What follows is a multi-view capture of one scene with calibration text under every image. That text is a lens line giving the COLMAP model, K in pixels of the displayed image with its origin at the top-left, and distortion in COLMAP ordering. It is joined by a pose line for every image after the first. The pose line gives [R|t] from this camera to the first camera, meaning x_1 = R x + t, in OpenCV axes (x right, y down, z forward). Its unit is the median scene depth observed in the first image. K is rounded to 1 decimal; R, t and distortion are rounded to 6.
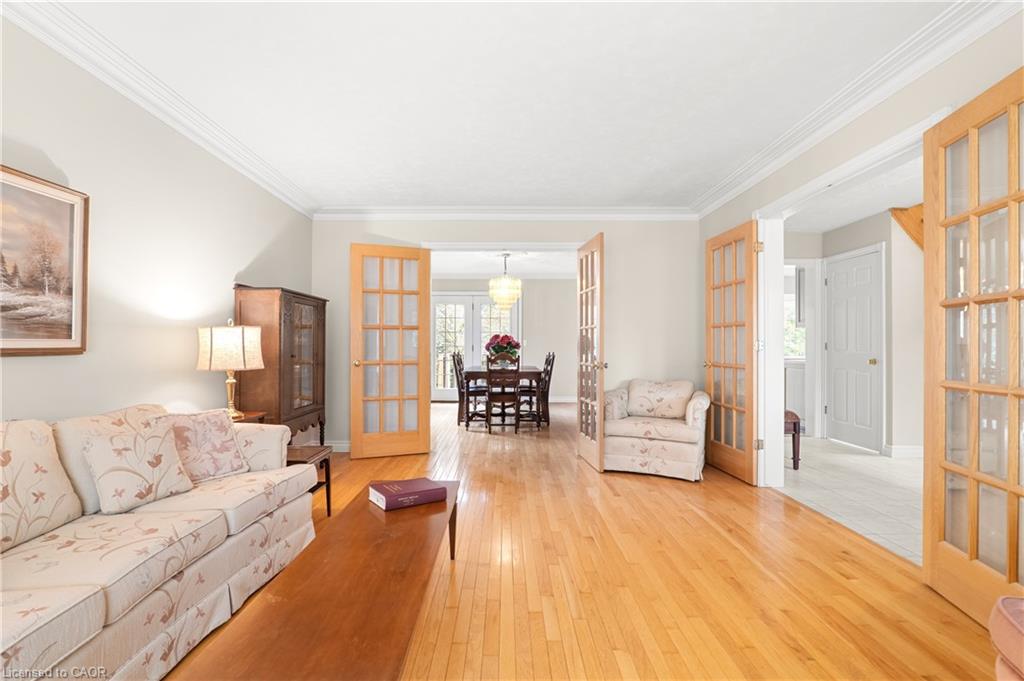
lens RADIAL K [[474.1, 0, 508.9], [0, 474.1, 340.1], [0, 0, 1]] dist [-0.001204, -0.000094]
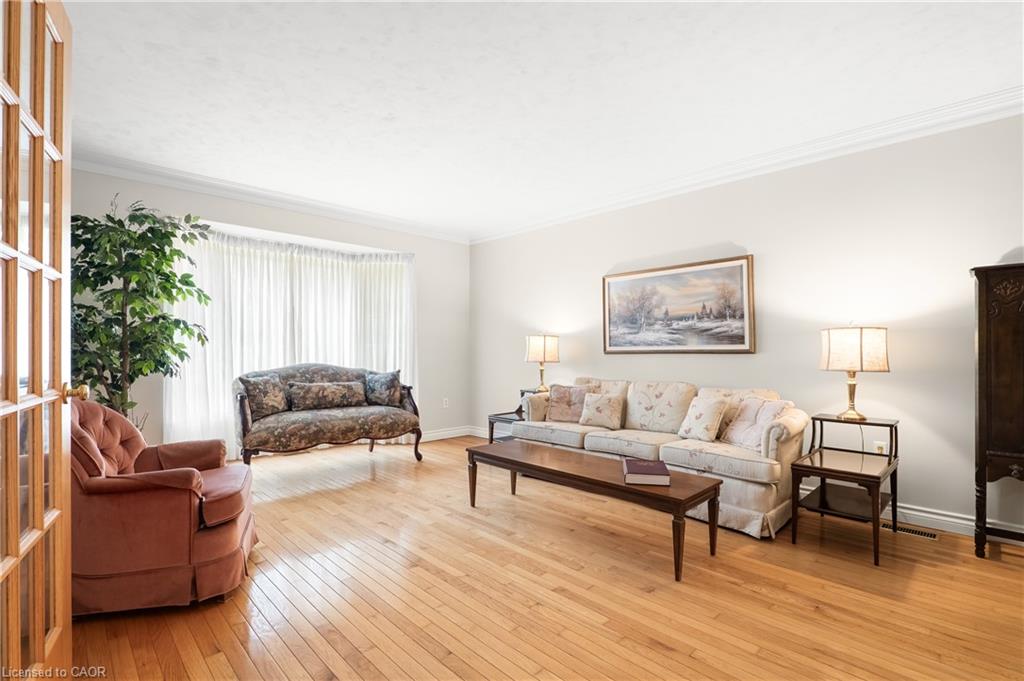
lens RADIAL K [[474.1, 0, 509.2], [0, 474.1, 346.4], [0, 0, 1]] dist [-0.001204, -0.000094]
pose [[-0.719176, -0.005878, -0.694803, 0.841906], [0.005194, 0.999891, -0.013835, 0.023431], [0.694808, -0.013558, -0.719067, 1.621592]]
